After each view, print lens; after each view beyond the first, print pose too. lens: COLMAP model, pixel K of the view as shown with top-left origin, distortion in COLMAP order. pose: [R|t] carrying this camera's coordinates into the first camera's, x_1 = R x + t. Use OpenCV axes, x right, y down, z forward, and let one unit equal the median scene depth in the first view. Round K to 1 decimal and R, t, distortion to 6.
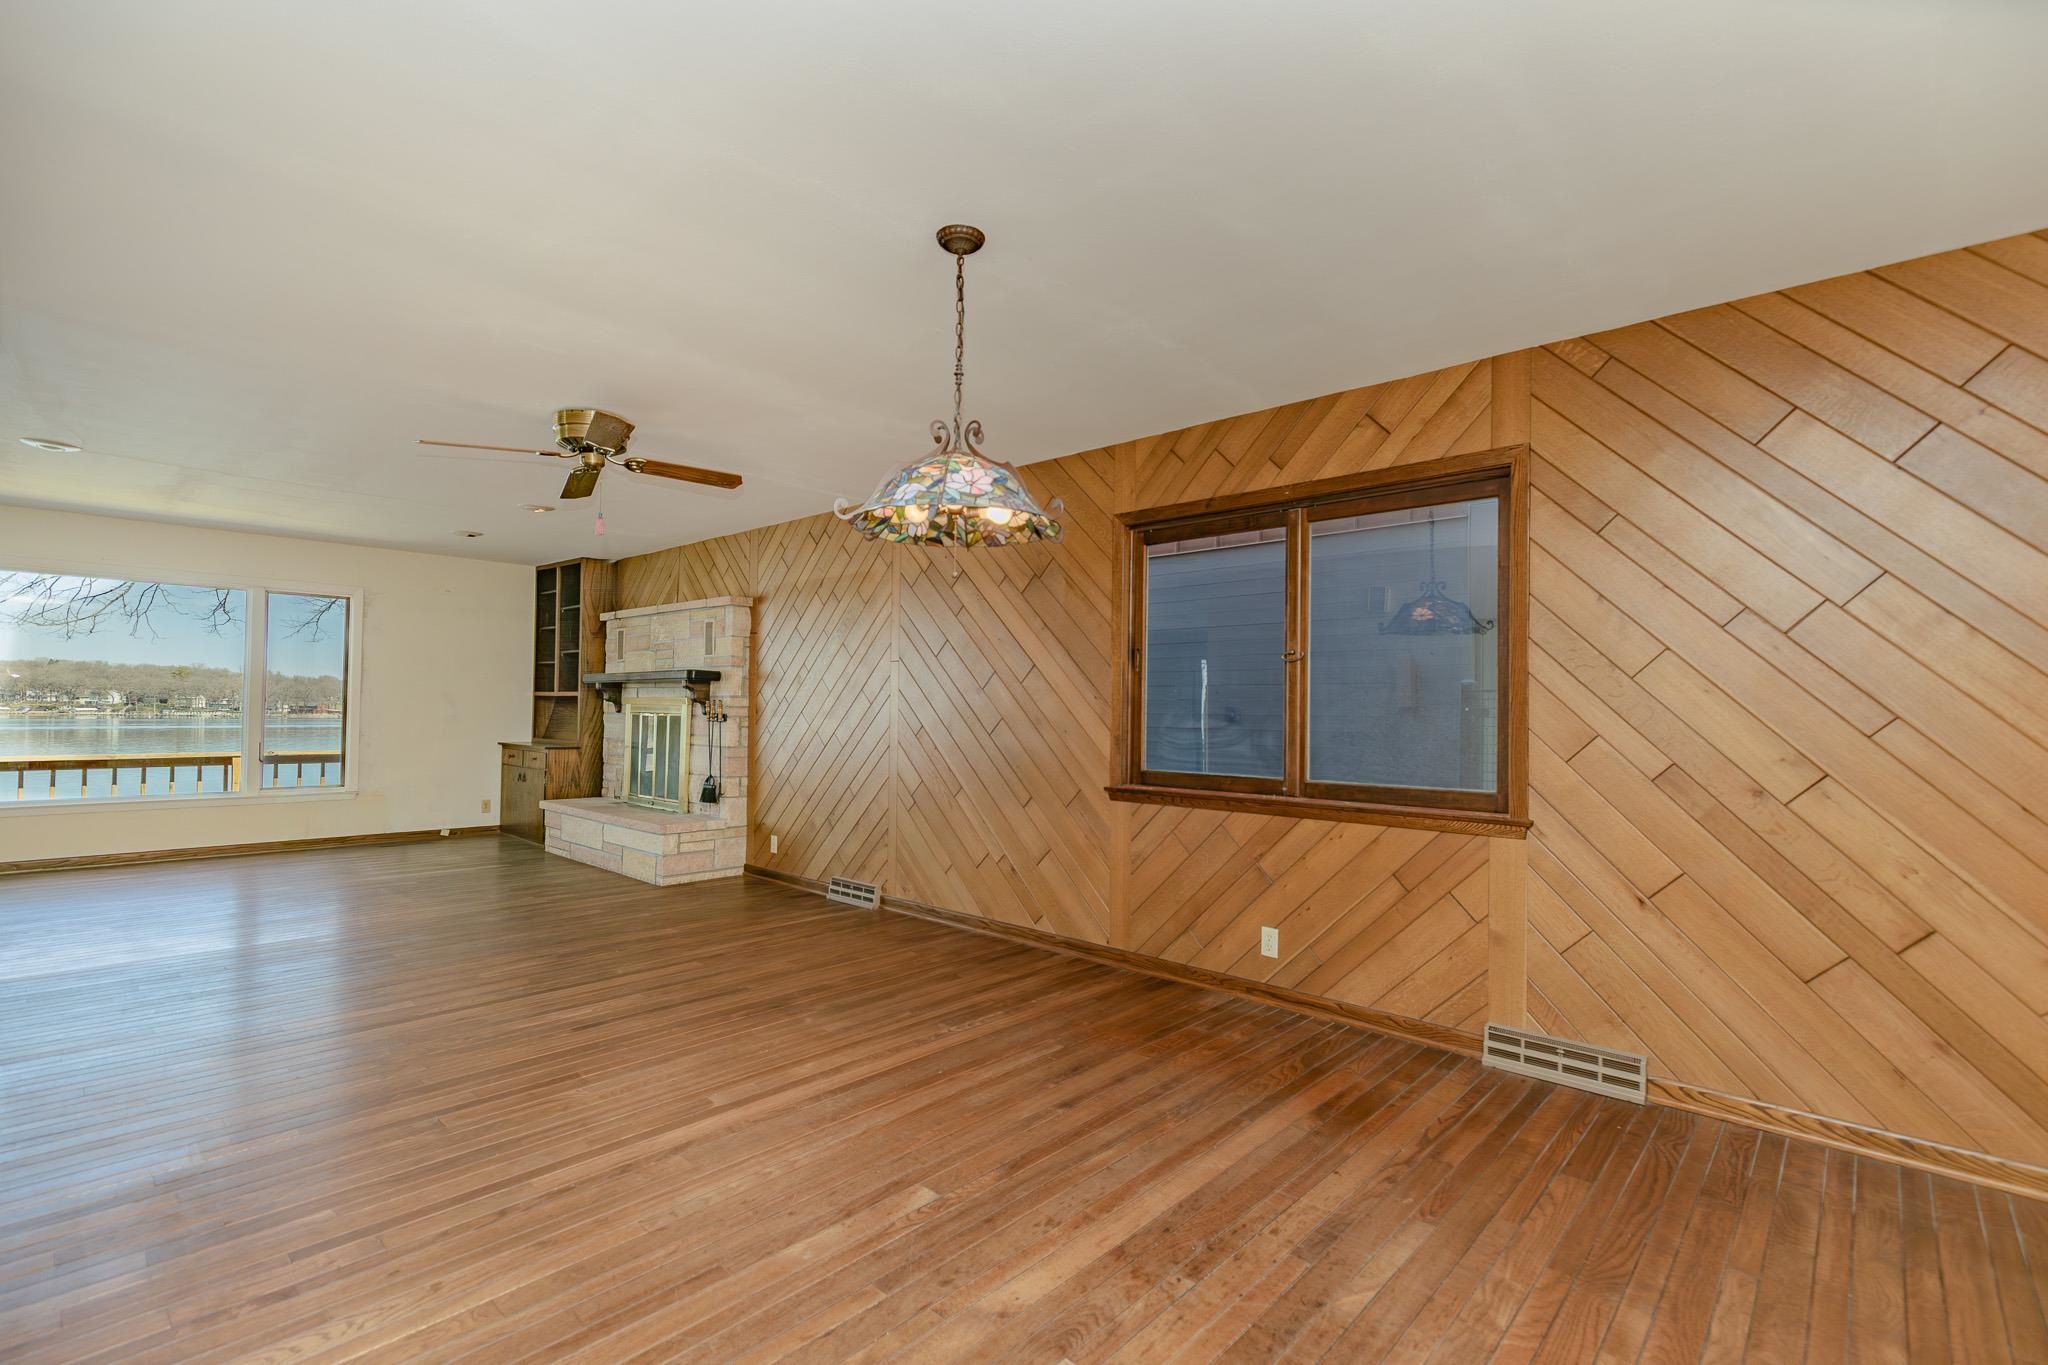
lens RADIAL K [[911.8, 0, 1025.4], [0, 911.8, 693.7], [0, 0, 1]] dist [0.000771, 0.000178]
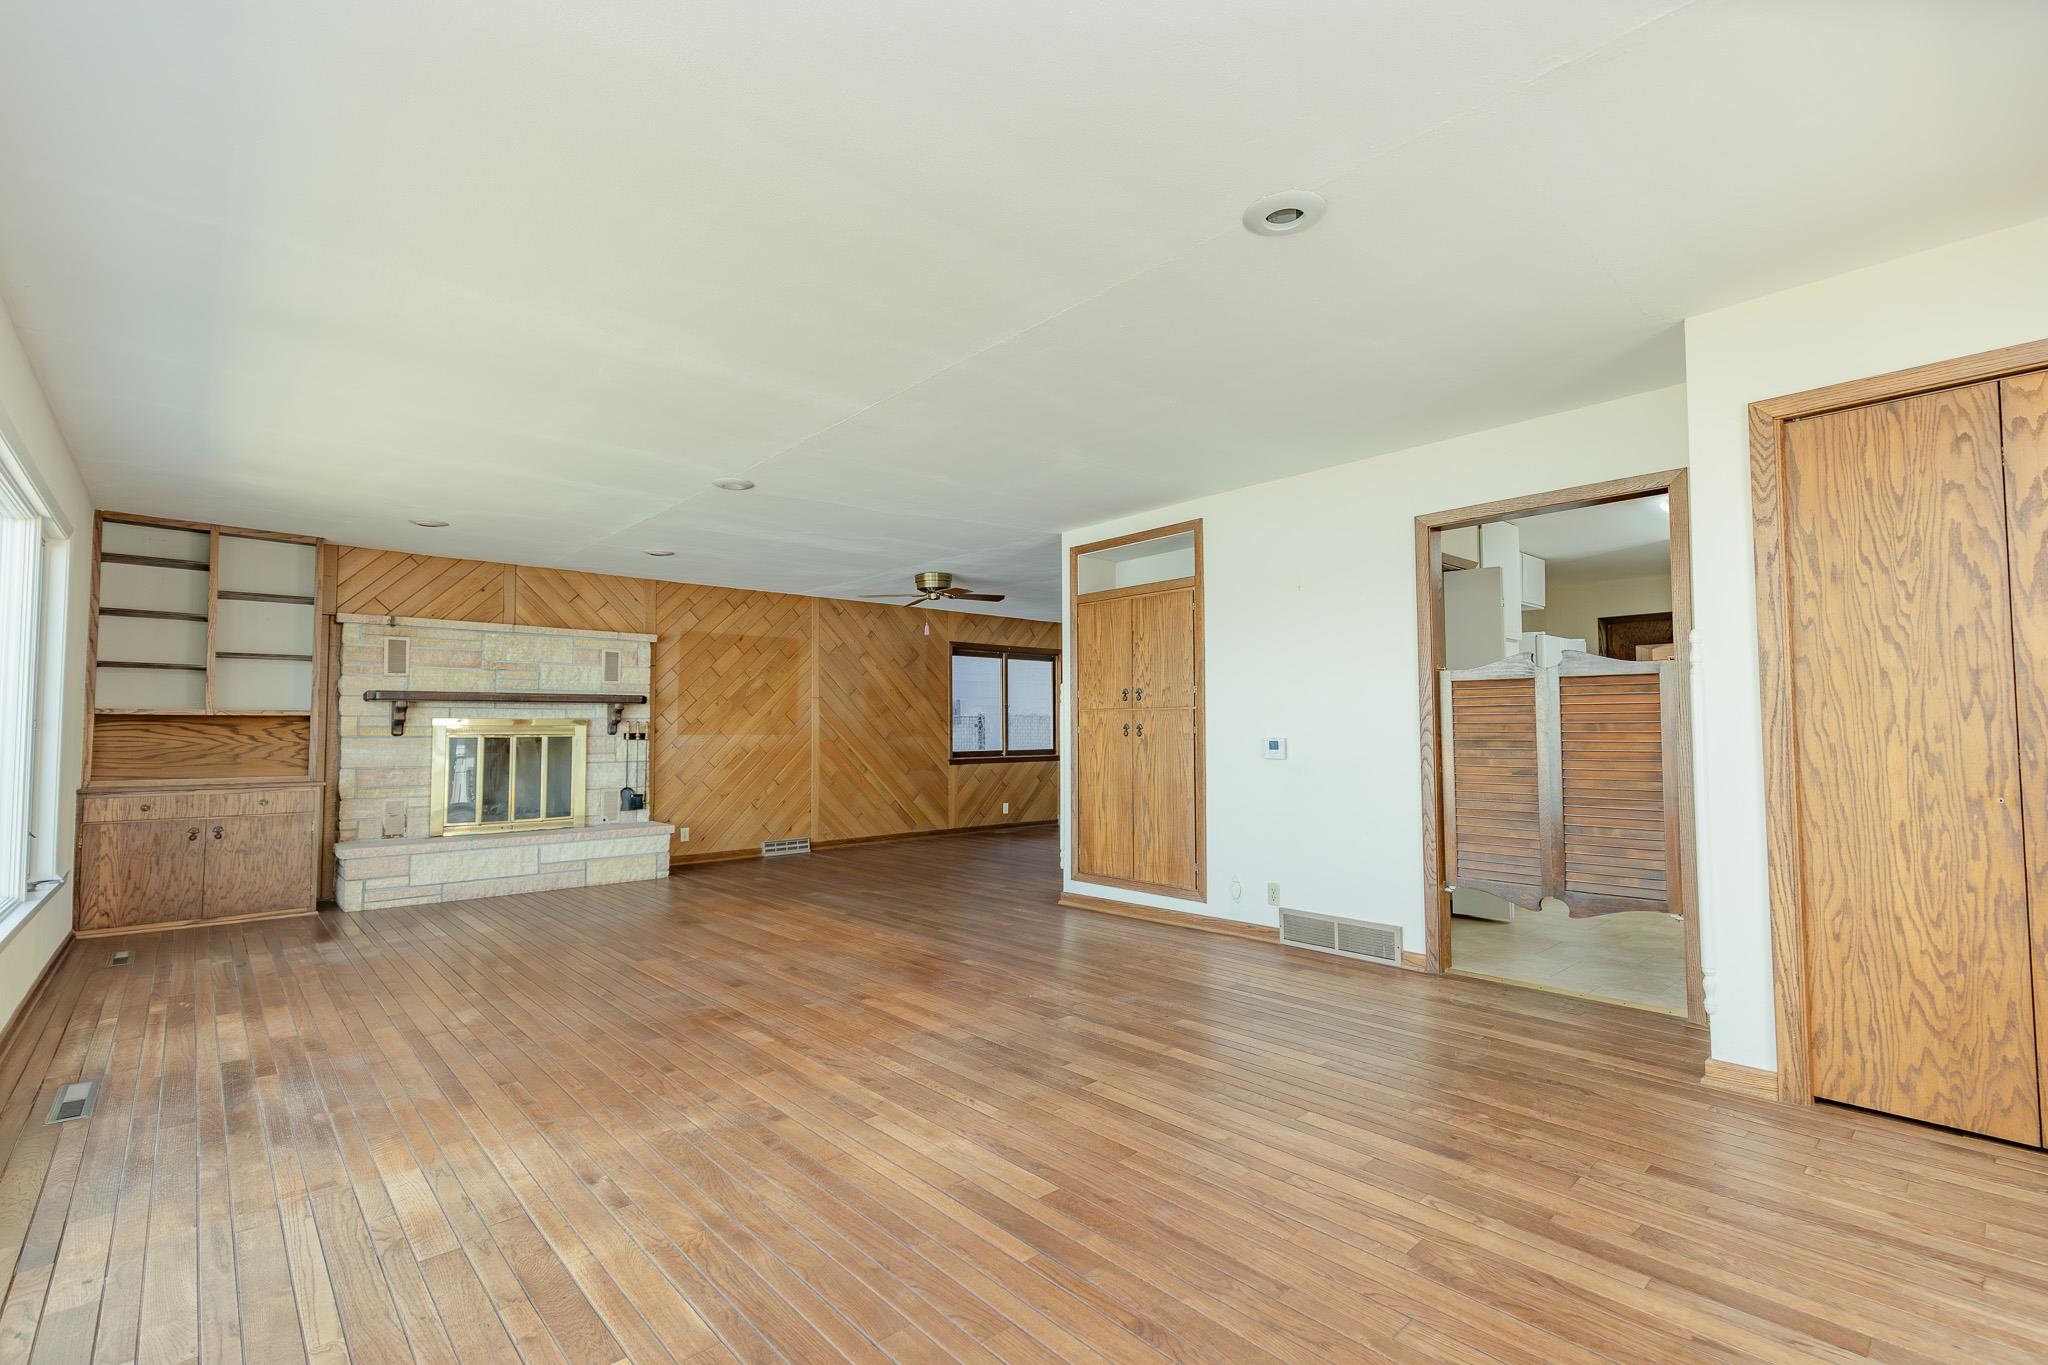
lens RADIAL K [[911.8, 0, 1025.4], [0, 911.8, 685.9], [0, 0, 1]] dist [0.000771, 0.000178]
pose [[0.088795, 0.036387, 0.995385, -2.011192], [-0.011647, 0.999302, -0.035492, -0.003261], [-0.995982, -0.008442, 0.089157, 0.552723]]
